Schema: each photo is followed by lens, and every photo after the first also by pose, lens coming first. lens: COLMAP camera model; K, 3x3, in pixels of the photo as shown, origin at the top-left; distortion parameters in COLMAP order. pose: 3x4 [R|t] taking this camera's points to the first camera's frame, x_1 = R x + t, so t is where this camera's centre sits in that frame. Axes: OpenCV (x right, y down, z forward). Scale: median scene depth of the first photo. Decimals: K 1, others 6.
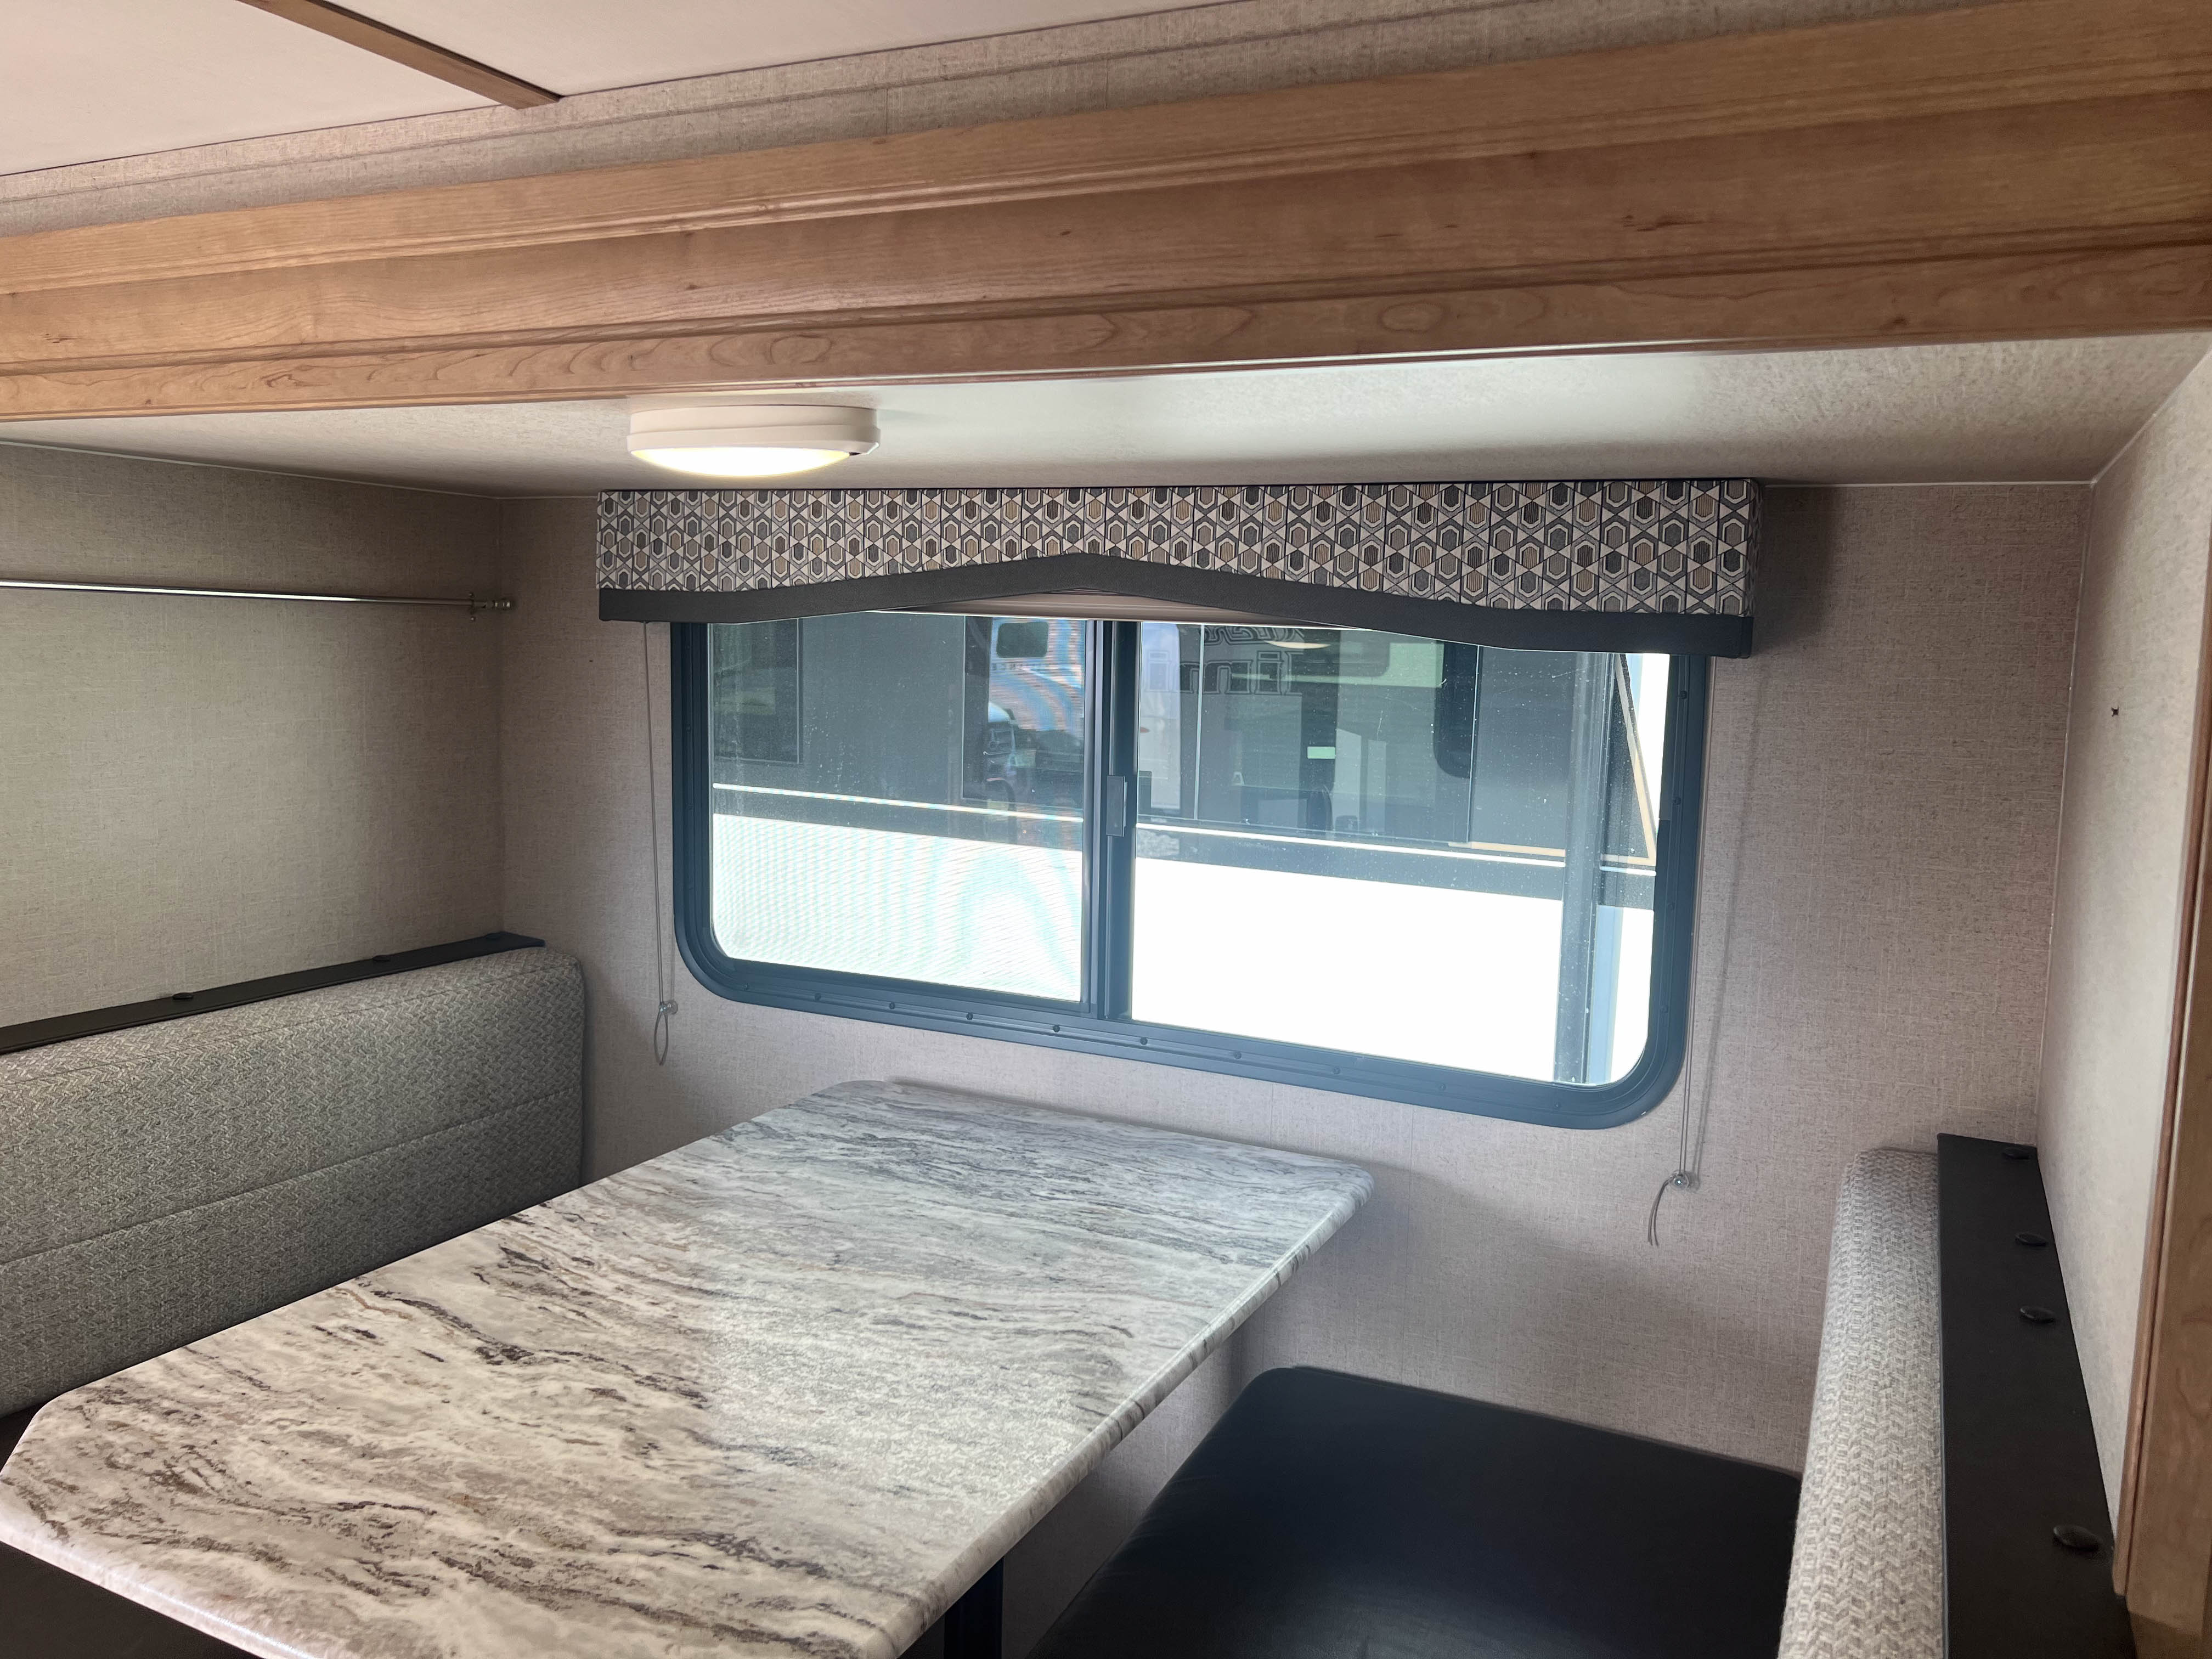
lens RADIAL K [[1667.0, 0, 1139.3], [0, 1667.0, 816.4], [0, 0, 1]] dist [0.051557, -0.062427]
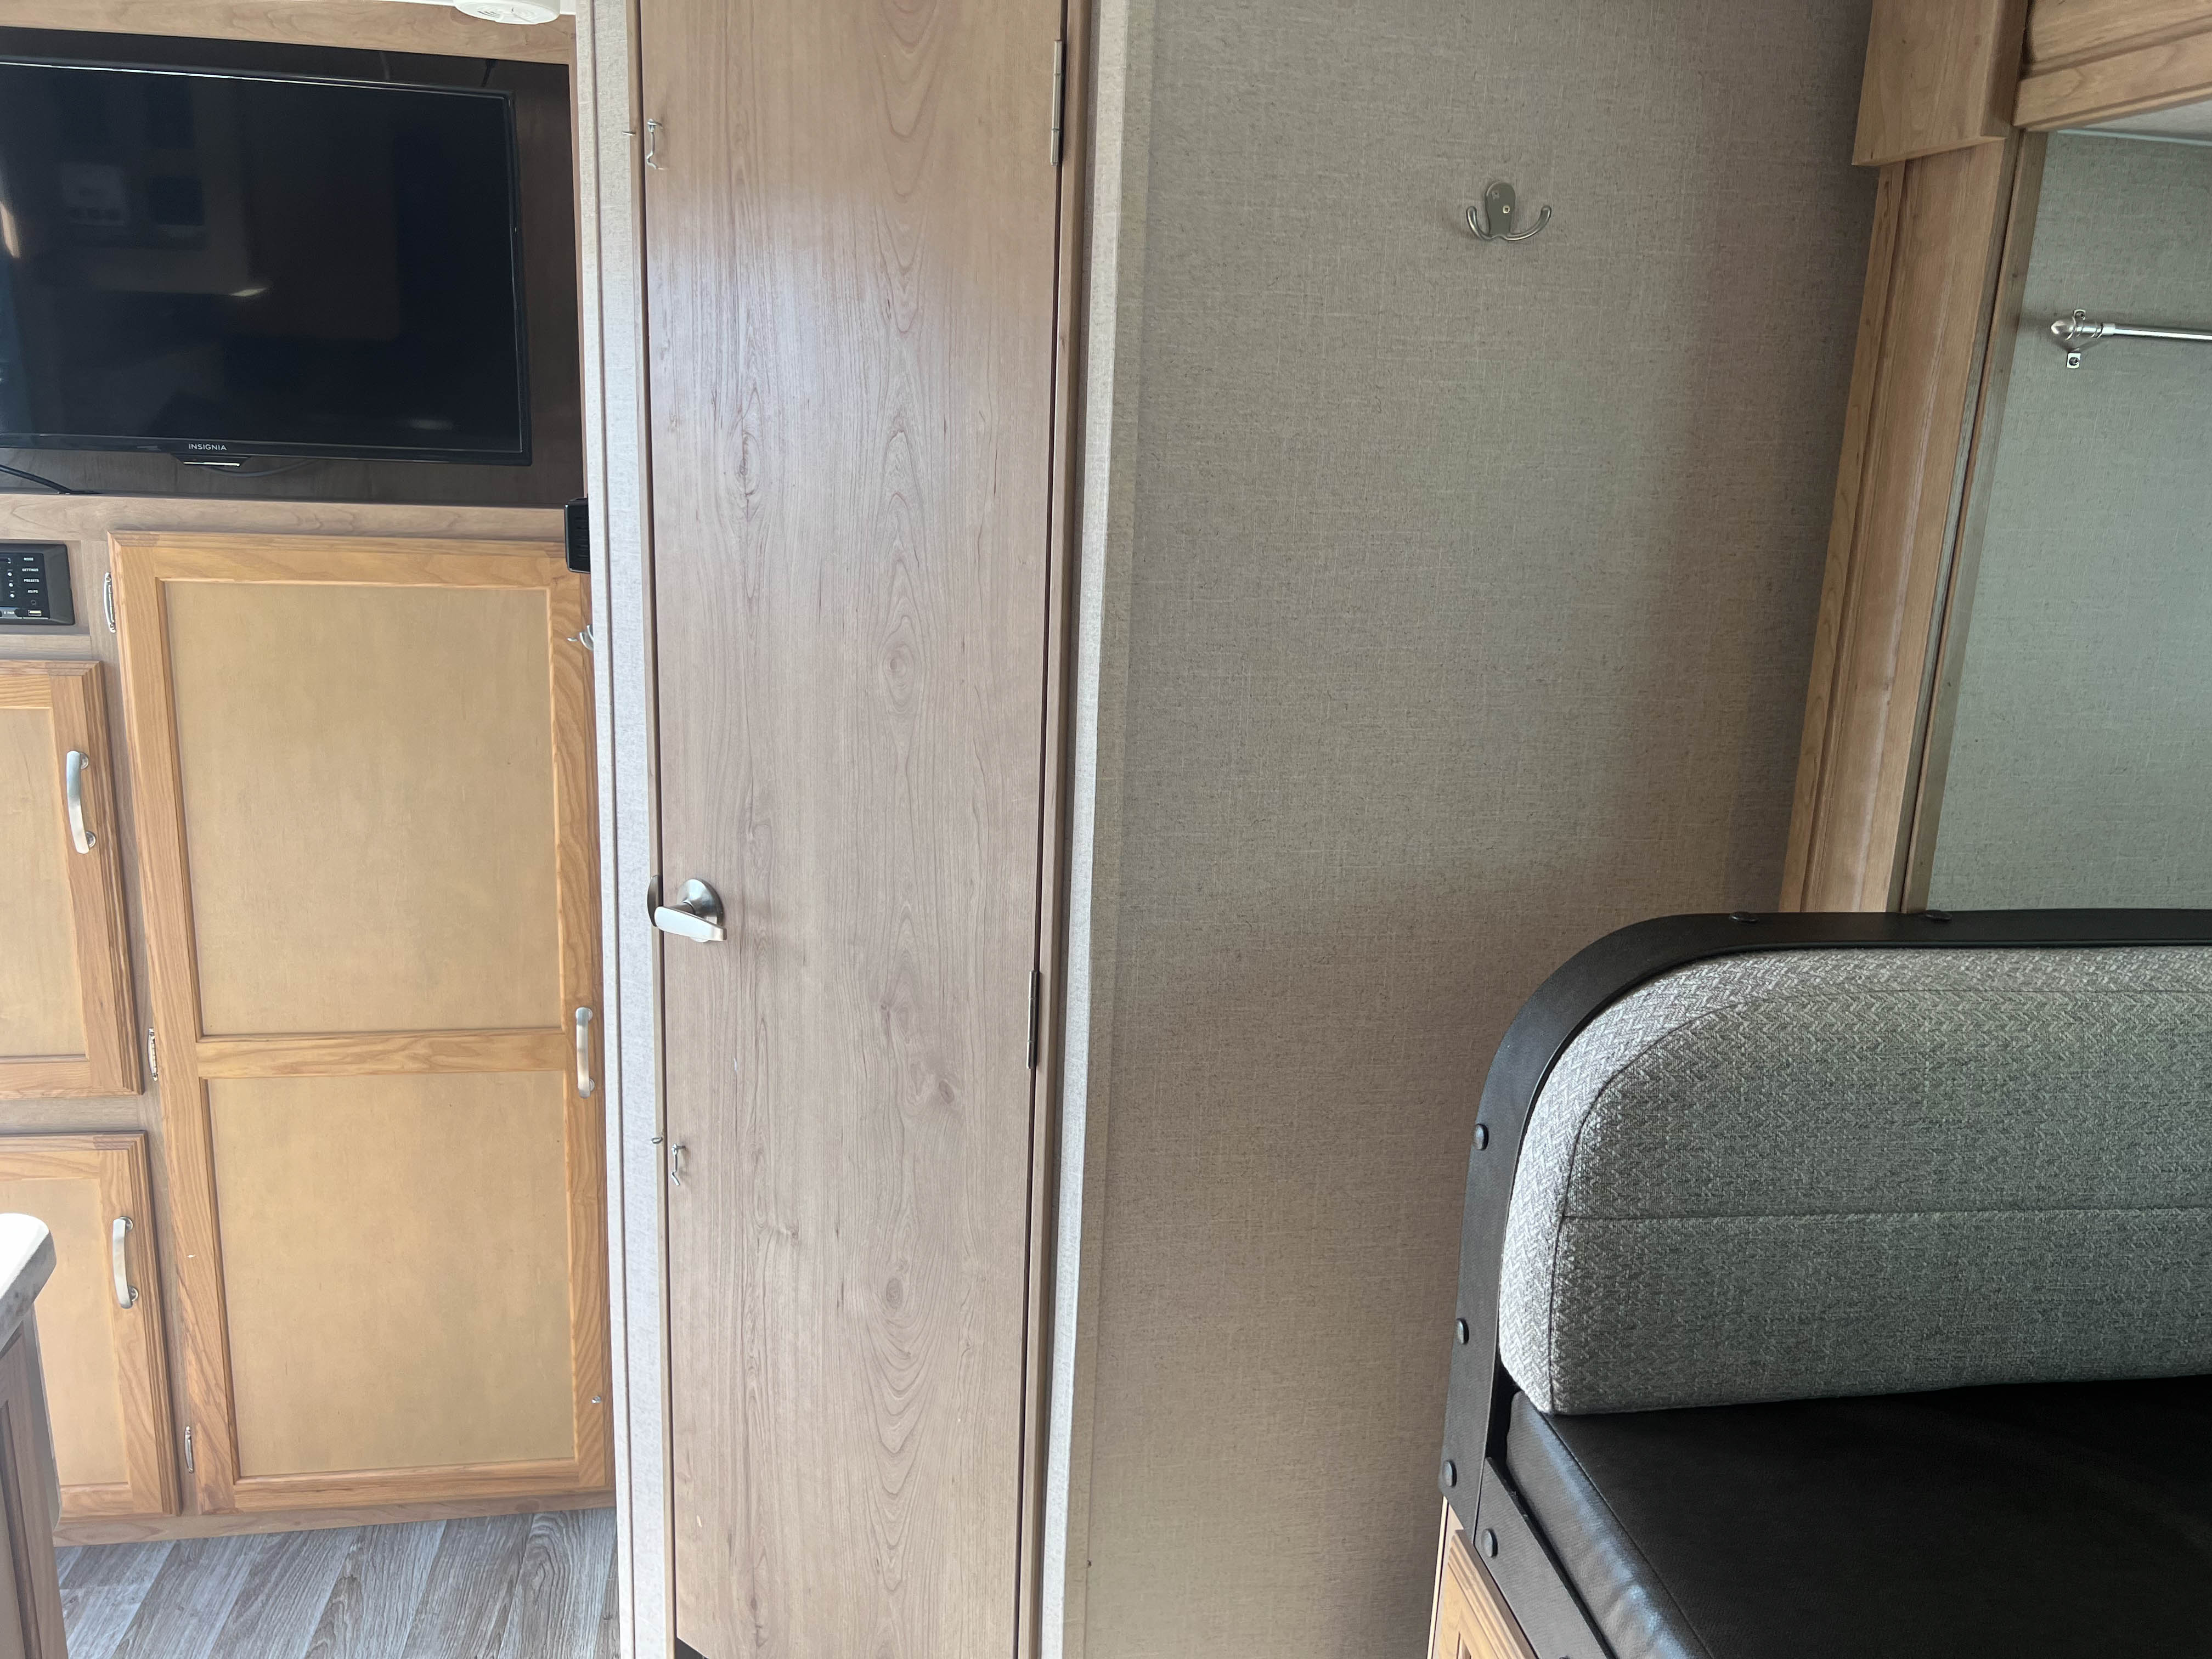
lens RADIAL K [[1667.0, 0, 1095.5], [0, 1667.0, 813.9], [0, 0, 1]] dist [0.051557, -0.062427]
pose [[0.568671, 0.180631, -0.802488, -0.317018], [-0.111741, 0.983511, 0.142194, 0.018951], [0.814940, 0.008809, 0.579478, 0.173034]]
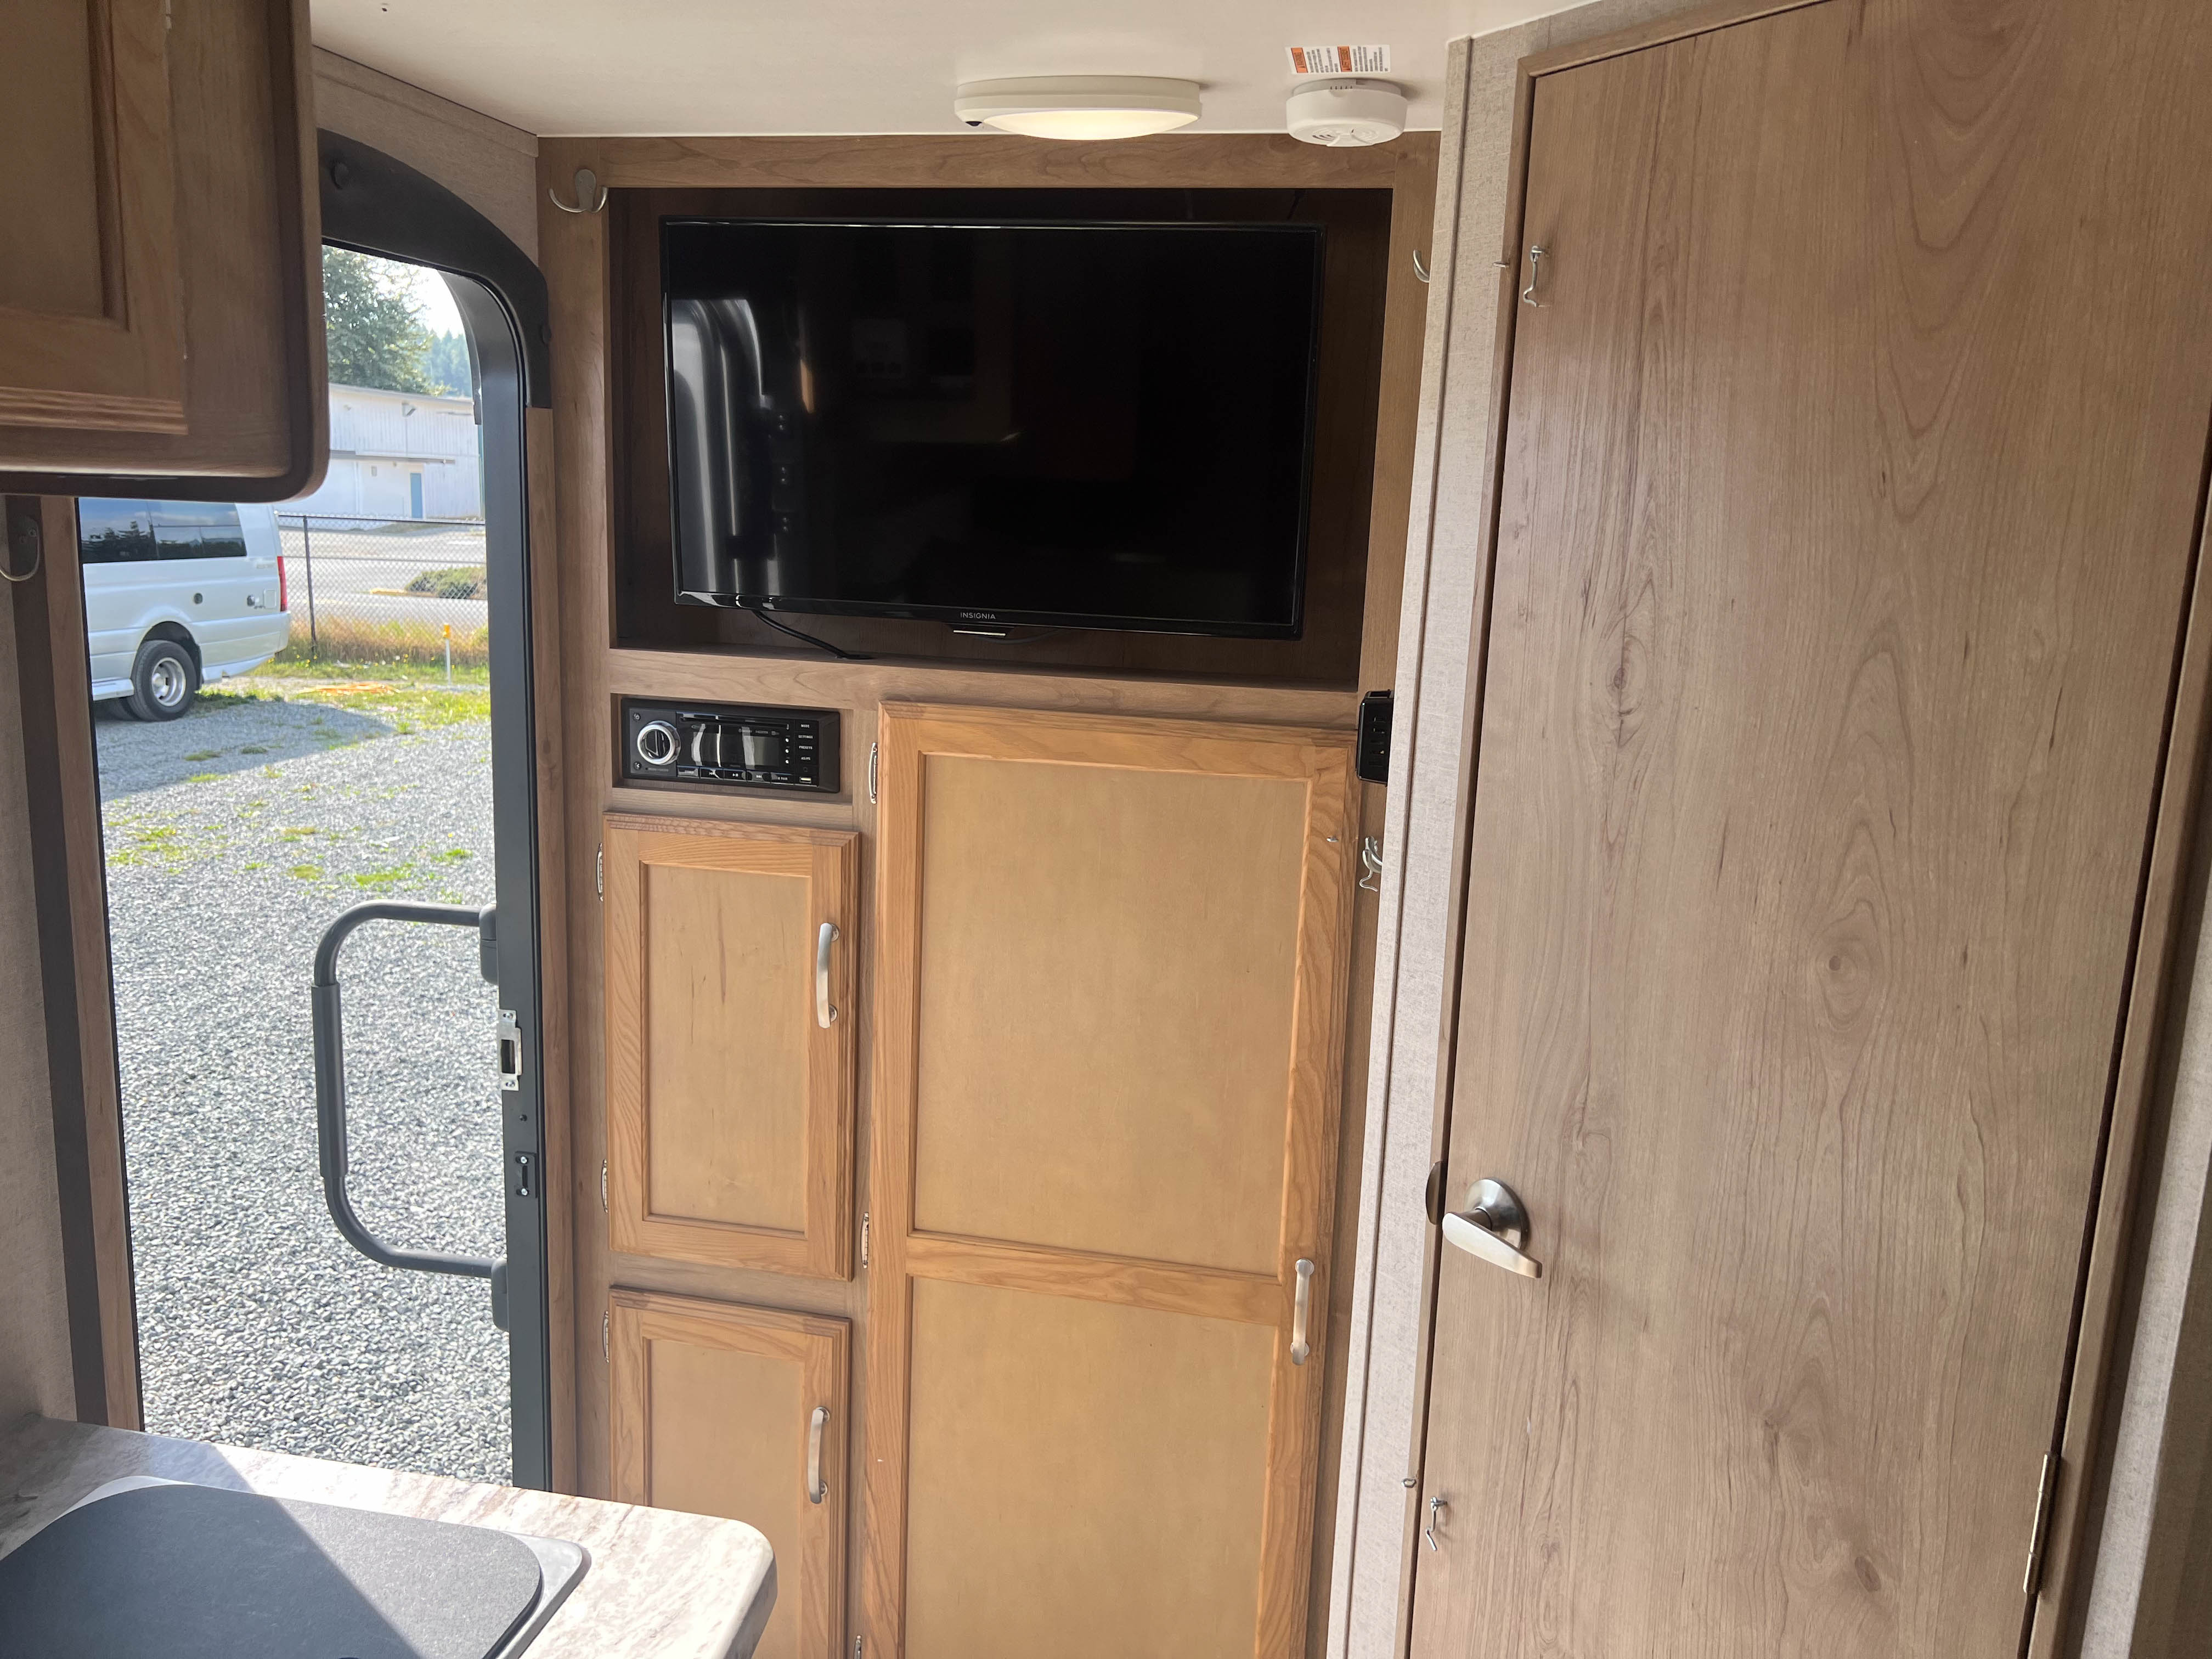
lens RADIAL K [[1667.0, 0, 1100.0], [0, 1667.0, 829.8], [0, 0, 1]] dist [0.051557, -0.062427]
pose [[0.233021, 0.167574, -0.957925, -0.582240], [-0.140202, 0.980539, 0.137426, -0.023953], [0.962312, 0.102280, 0.251980, 0.158915]]
